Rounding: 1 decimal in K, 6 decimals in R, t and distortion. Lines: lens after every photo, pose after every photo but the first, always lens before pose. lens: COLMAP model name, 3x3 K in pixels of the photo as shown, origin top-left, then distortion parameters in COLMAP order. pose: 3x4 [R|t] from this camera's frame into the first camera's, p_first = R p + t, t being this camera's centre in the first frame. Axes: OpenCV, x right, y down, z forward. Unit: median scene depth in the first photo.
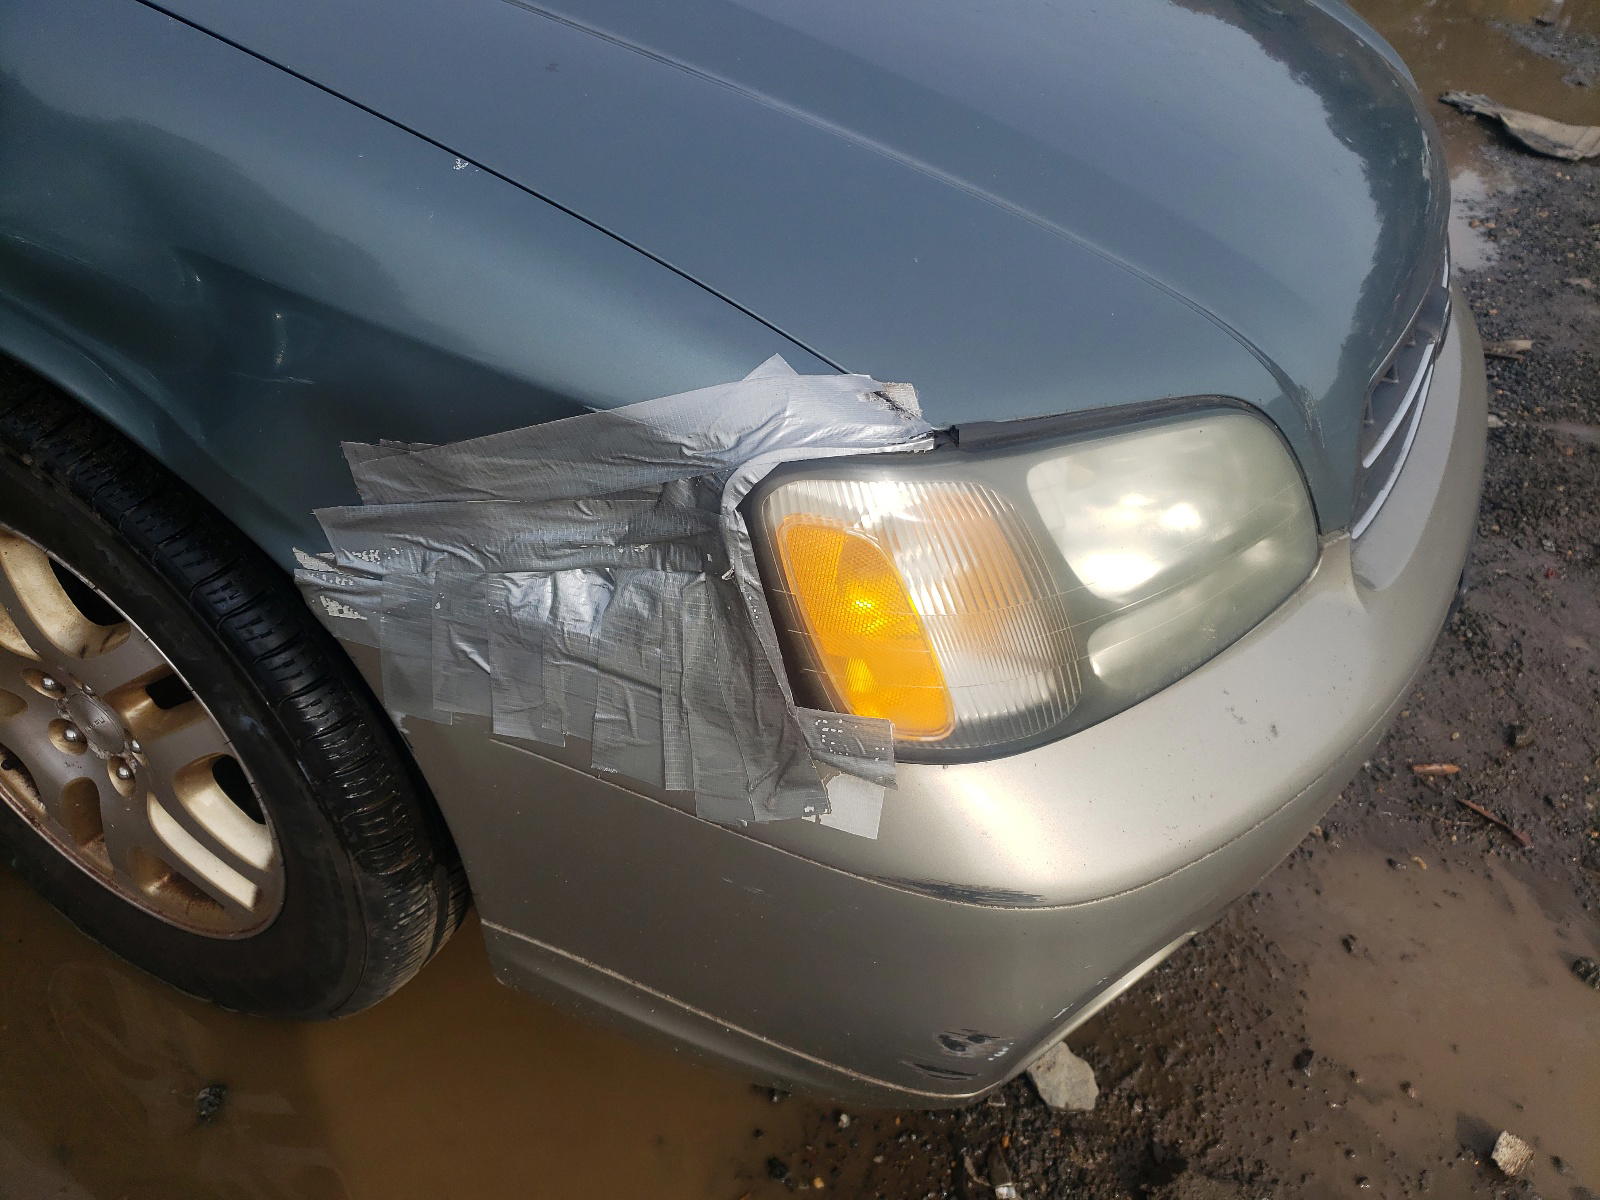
lens RADIAL K [[1201.5, 0, 800.0], [0, 1201.5, 600.0], [0, 0, 1]] dist [0.085355, -0.105475]
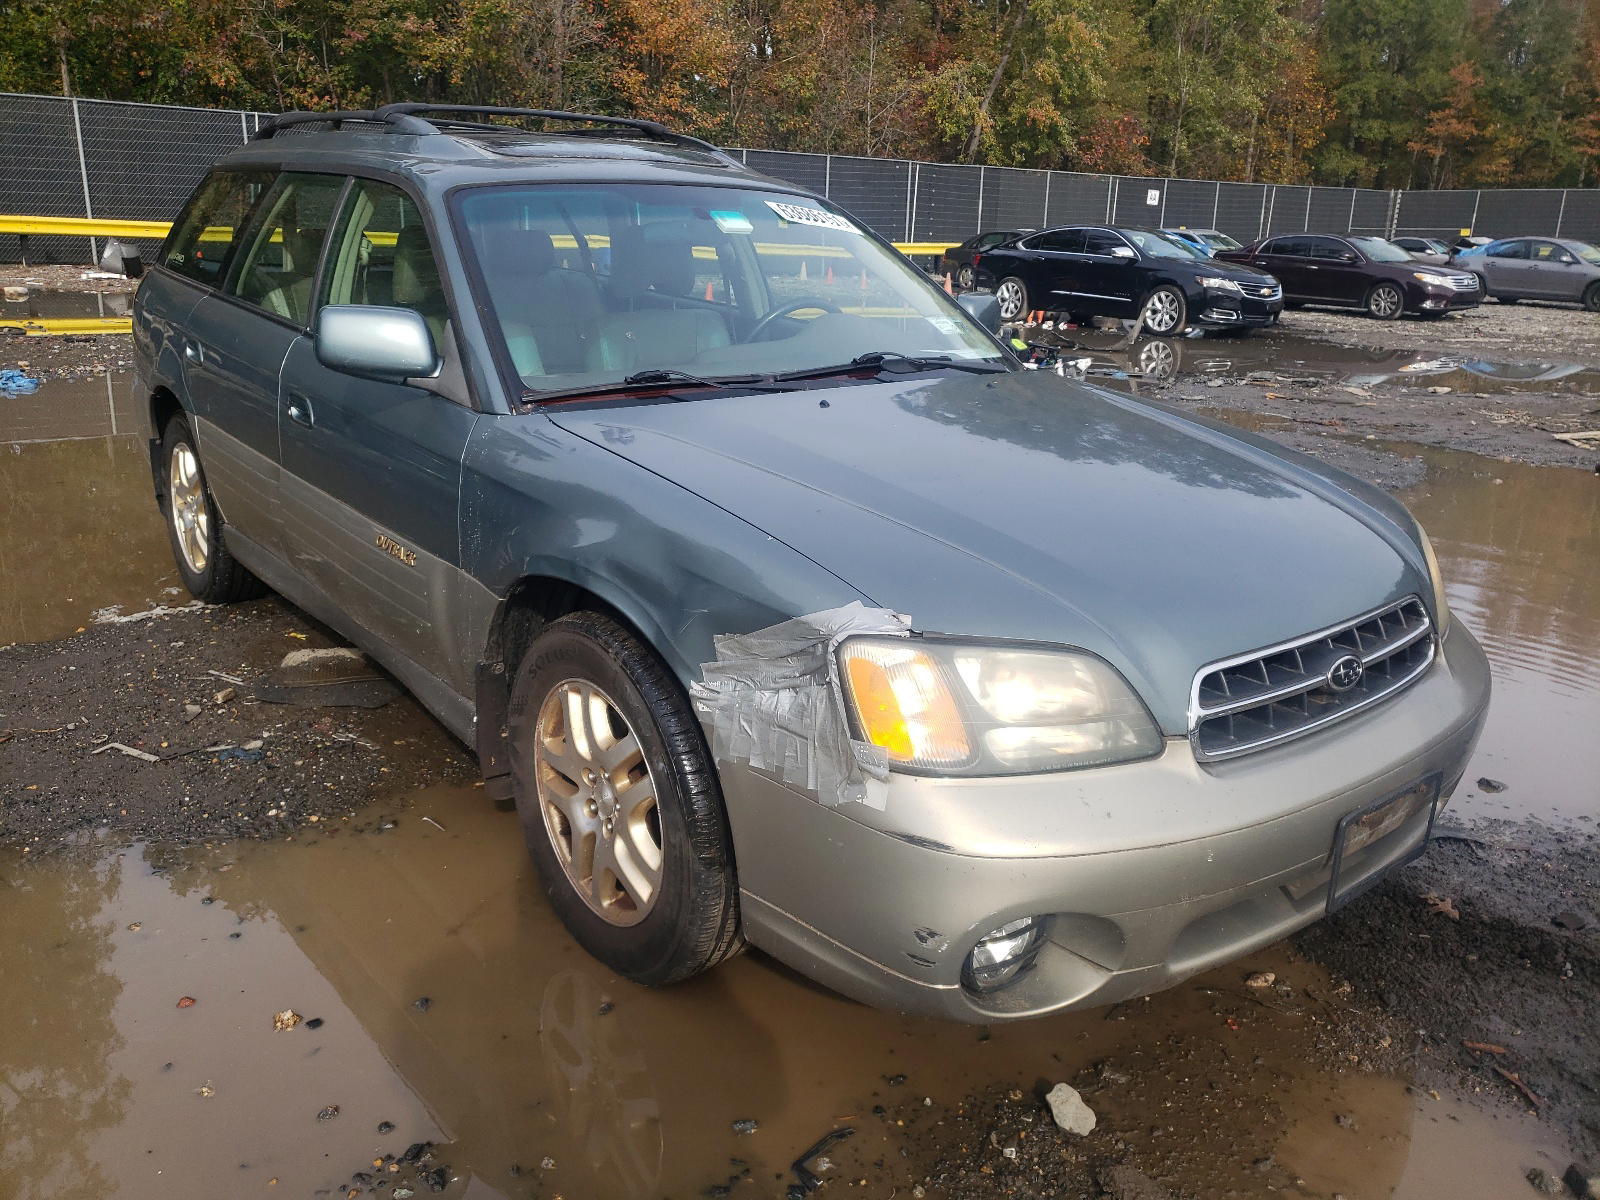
lens RADIAL K [[1206.3, 0, 800.0], [0, 1206.3, 600.0], [0, 0, 1]] dist [-0.000145, 0.000182]
pose [[0.913078, 0.037358, -0.406070, 0.819517], [-0.193344, 0.916412, -0.350439, 0.655048], [0.359035, 0.398489, 0.843979, -1.123010]]
